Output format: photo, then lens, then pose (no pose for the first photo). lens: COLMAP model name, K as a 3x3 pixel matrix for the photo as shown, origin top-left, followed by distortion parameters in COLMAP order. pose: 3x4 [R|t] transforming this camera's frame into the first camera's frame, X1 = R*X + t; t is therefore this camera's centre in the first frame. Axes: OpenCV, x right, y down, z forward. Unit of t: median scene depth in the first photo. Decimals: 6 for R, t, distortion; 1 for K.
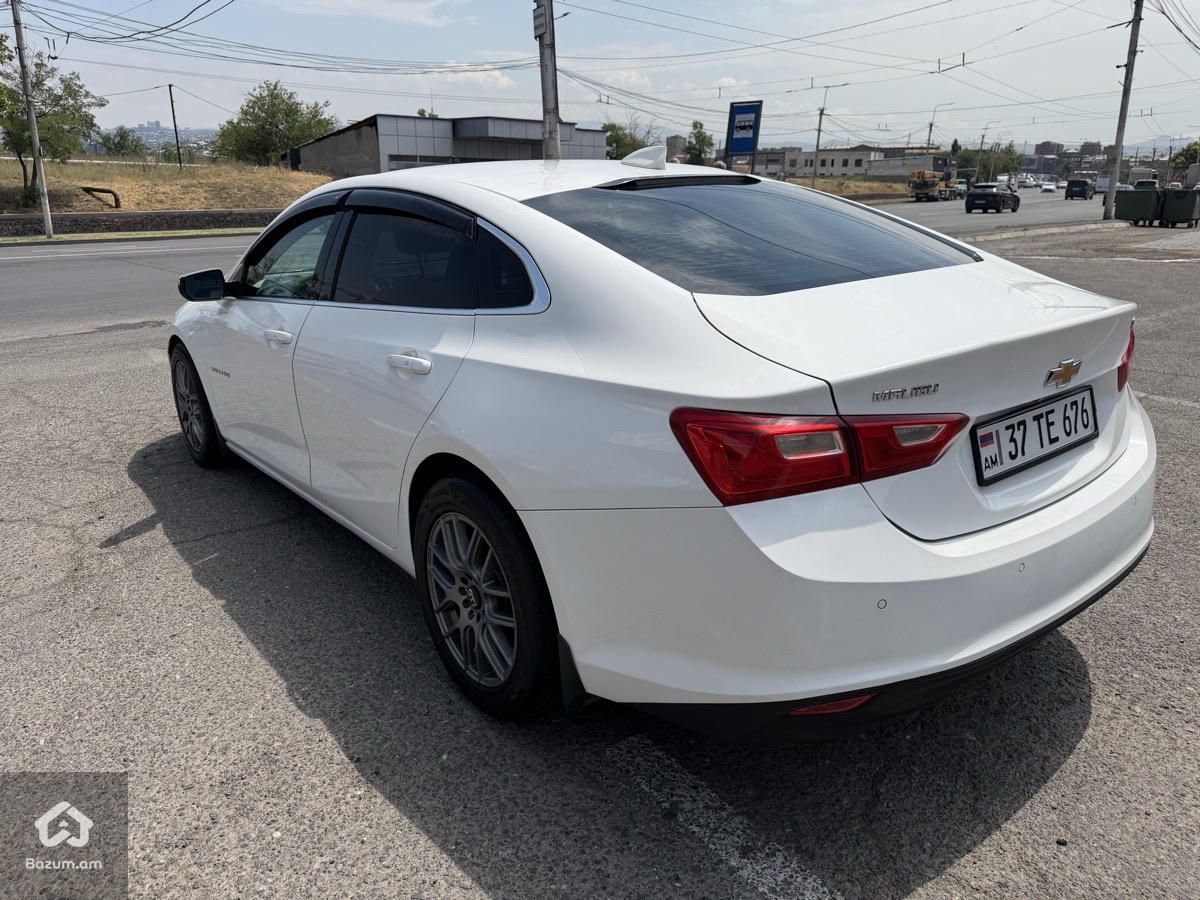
lens RADIAL K [[858.3, 0, 600.0], [0, 858.3, 450.0], [0, 0, 1]] dist [0.035367, -0.049043]
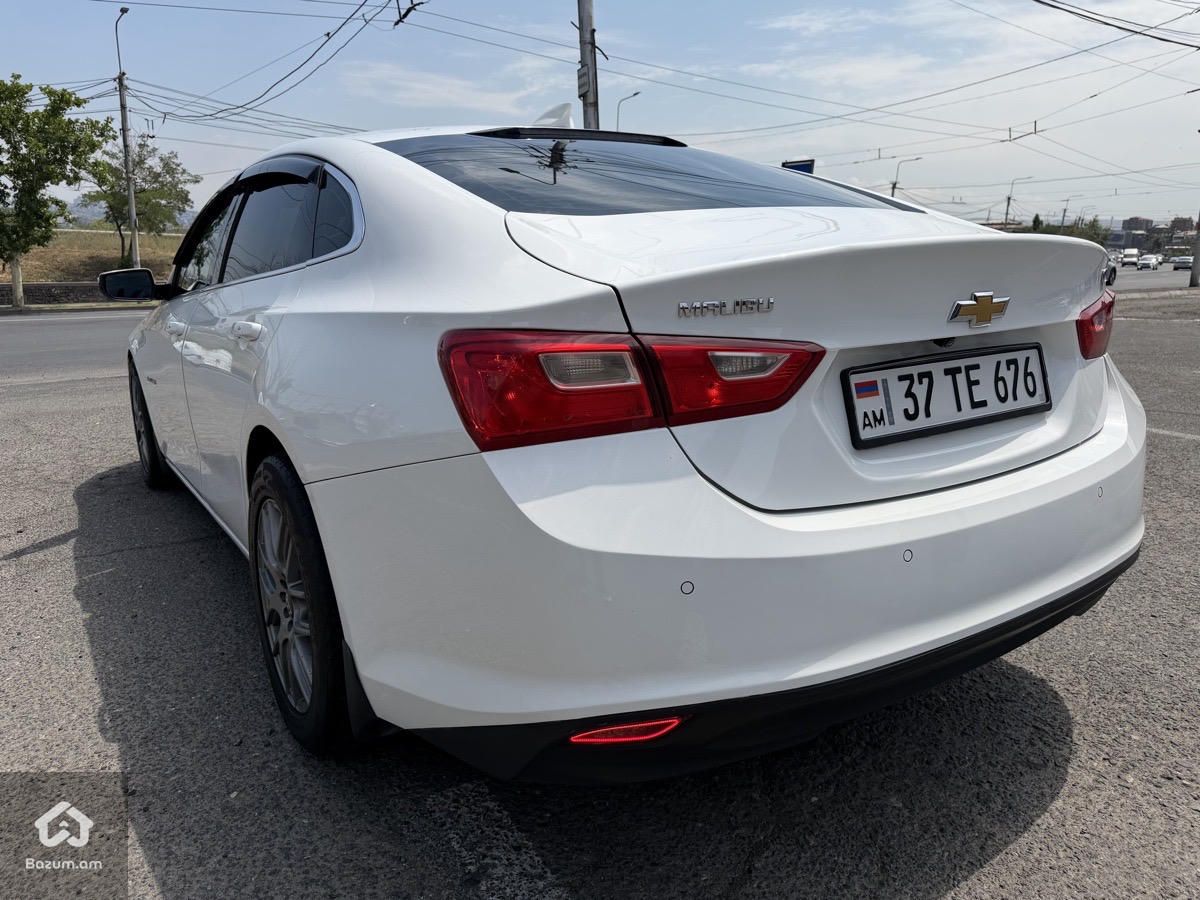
lens RADIAL K [[858.3, 0, 600.0], [0, 858.3, 450.0], [0, 0, 1]] dist [0.035367, -0.049043]
pose [[0.996249, 0.017071, -0.084835, 0.229163], [-0.024096, 0.996301, -0.082490, 0.090206], [0.083113, 0.084225, 0.992975, 0.190999]]
